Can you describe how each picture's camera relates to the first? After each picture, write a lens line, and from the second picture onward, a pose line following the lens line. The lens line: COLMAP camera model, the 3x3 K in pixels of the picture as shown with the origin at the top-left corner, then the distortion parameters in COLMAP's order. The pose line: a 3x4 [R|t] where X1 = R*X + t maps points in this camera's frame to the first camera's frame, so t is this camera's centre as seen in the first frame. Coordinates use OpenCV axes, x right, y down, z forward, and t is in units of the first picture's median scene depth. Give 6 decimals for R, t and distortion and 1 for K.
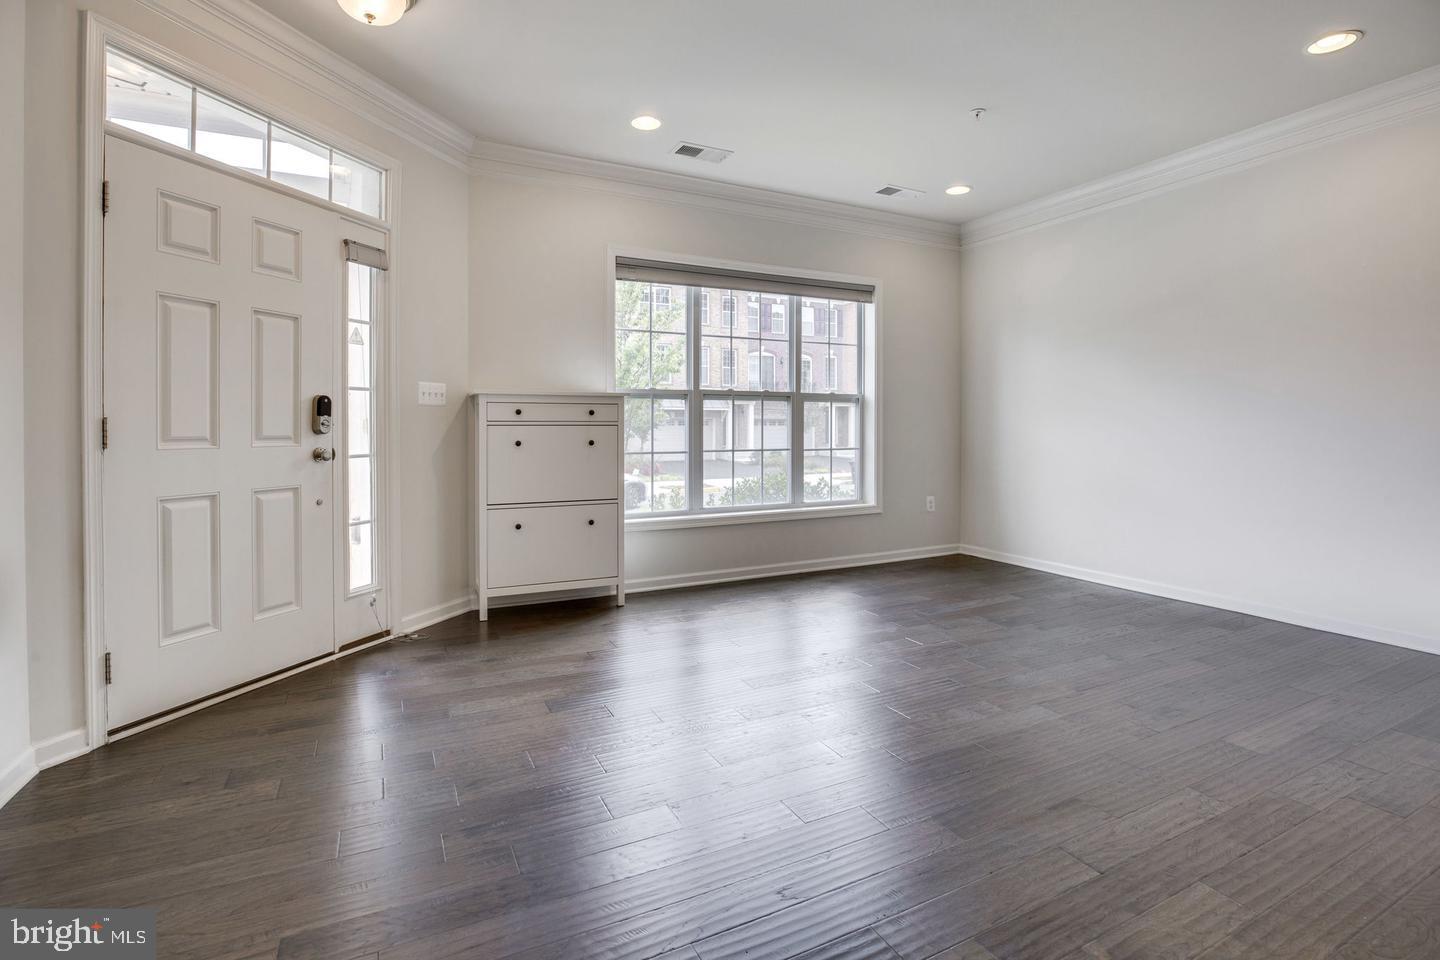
lens RADIAL K [[669.4, 0, 686.4], [0, 669.4, 429.4], [0, 0, 1]] dist [-0.032141, 0.006200]
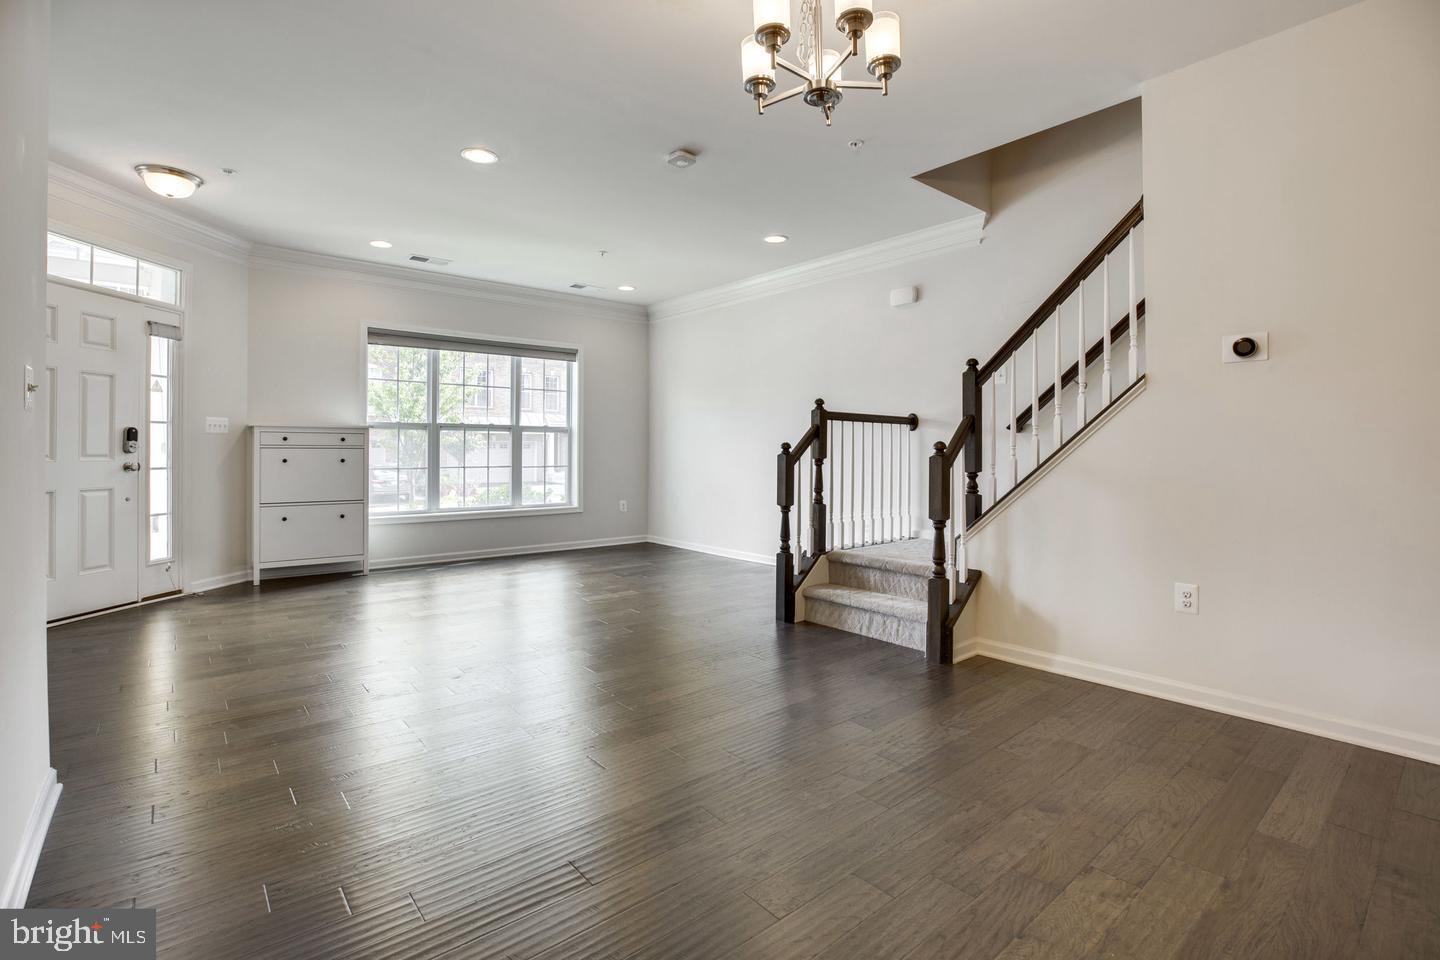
lens RADIAL K [[669.4, 0, 699.7], [0, 669.4, 450.2], [0, 0, 1]] dist [-0.032141, 0.006200]
pose [[0.970601, 0.002950, 0.240676, 0.267095], [-0.001081, 0.999968, -0.007898, 0.008524], [-0.240692, 0.007405, 0.970573, -0.583825]]
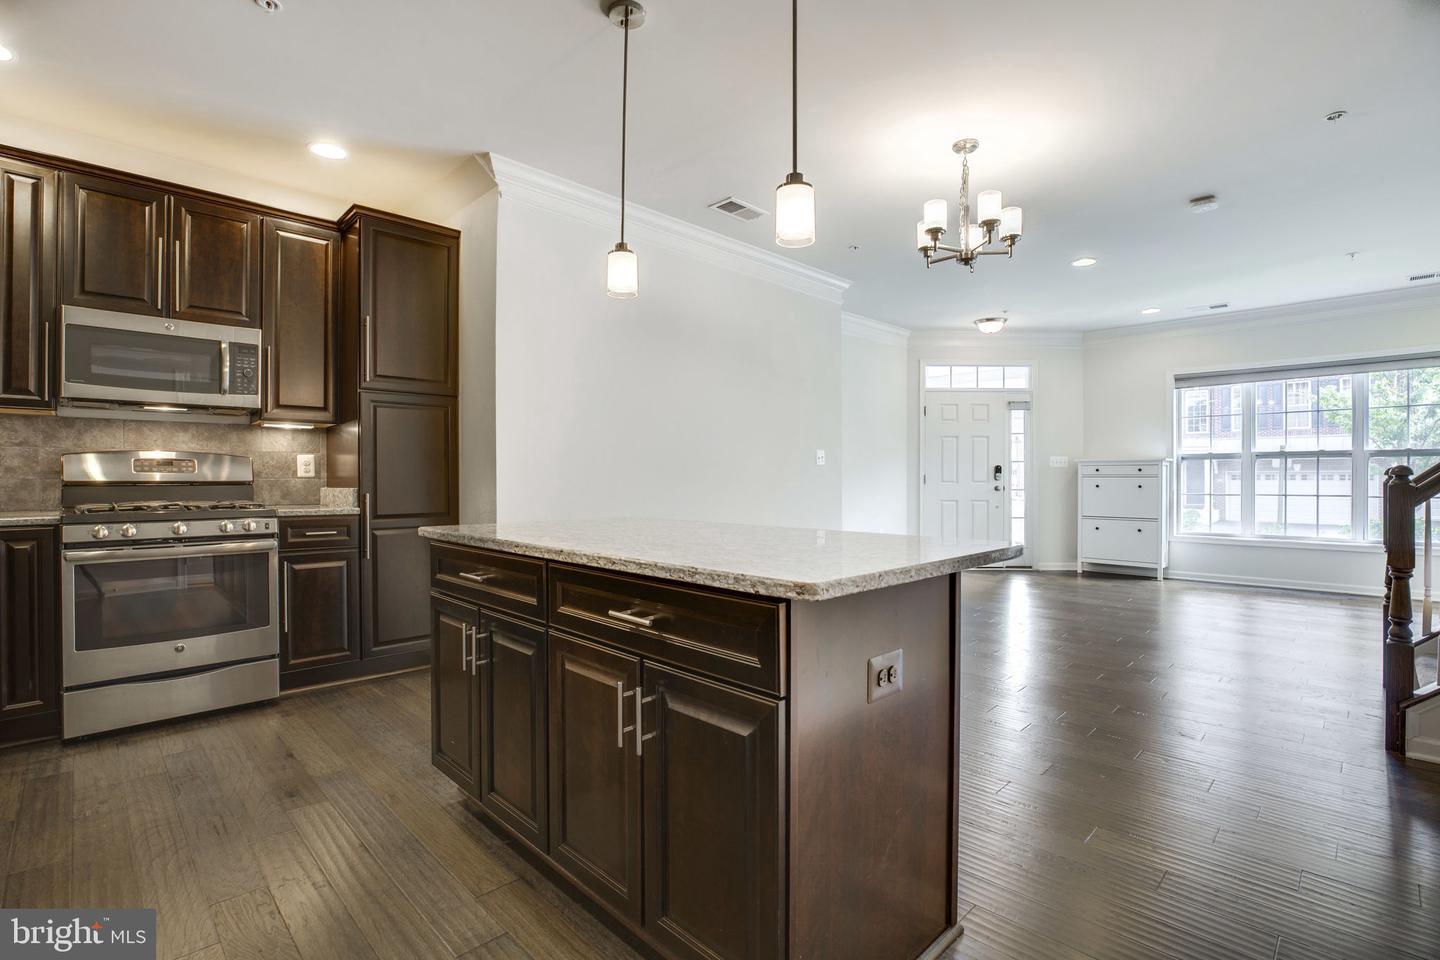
lens RADIAL K [[669.4, 0, 723.1], [0, 669.4, 477.6], [0, 0, 1]] dist [-0.032141, 0.006200]
pose [[0.338672, -0.002758, -0.940900, 1.208433], [-0.004644, 0.999979, -0.004603, 0.010318], [0.940893, 0.005928, 0.338652, -0.698483]]
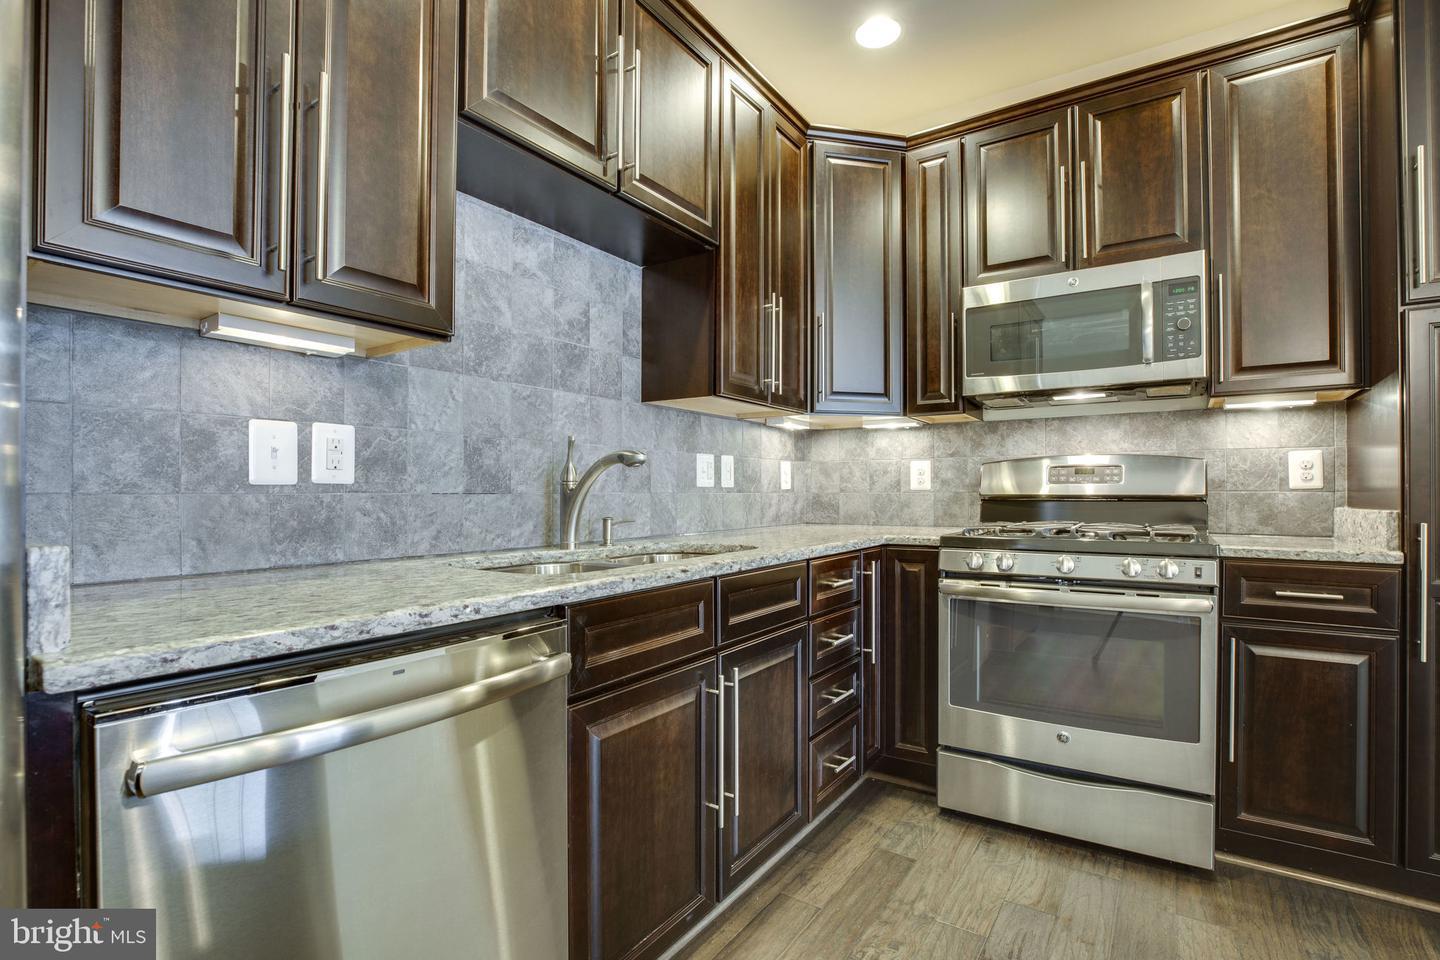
lens RADIAL K [[669.4, 0, 719.9], [0, 669.4, 492.6], [0, 0, 1]] dist [-0.032141, 0.006200]
pose [[-0.863413, 0.000852, -0.504497, 0.752839], [-0.002472, 0.999979, 0.005920, 0.009104], [0.504492, 0.006359, -0.863393, -0.717116]]
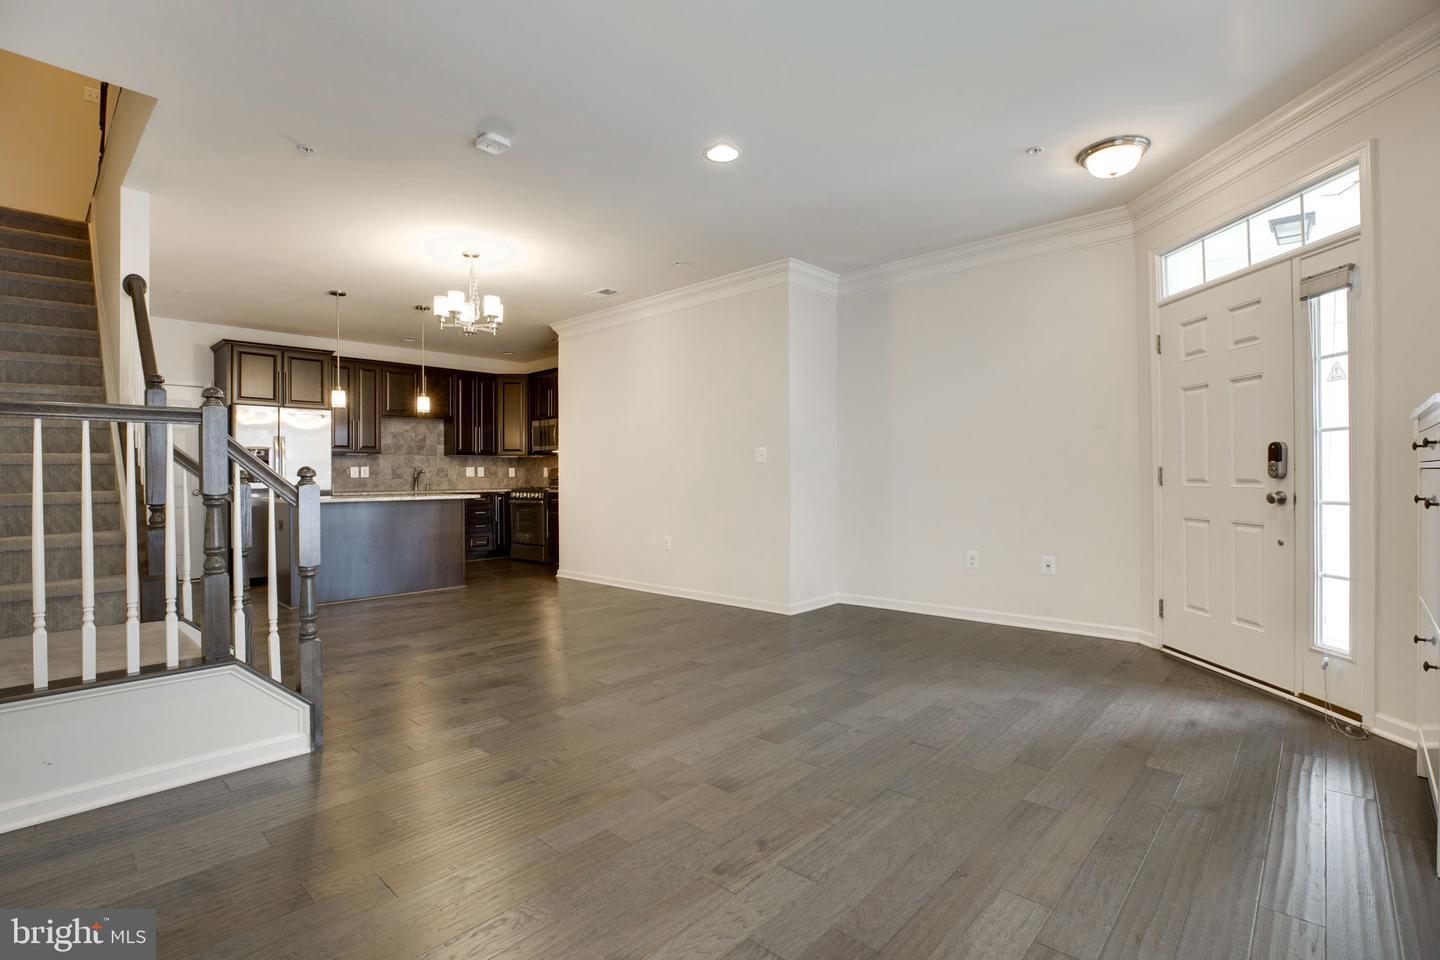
lens RADIAL K [[669.4, 0, 721.5], [0, 669.4, 472.1], [0, 0, 1]] dist [-0.032141, 0.006200]
pose [[-0.918398, 0.003948, -0.395639, 0.541941], [0.004275, 0.999991, 0.000056, -0.005583], [0.395635, -0.001640, -0.918406, 1.279981]]
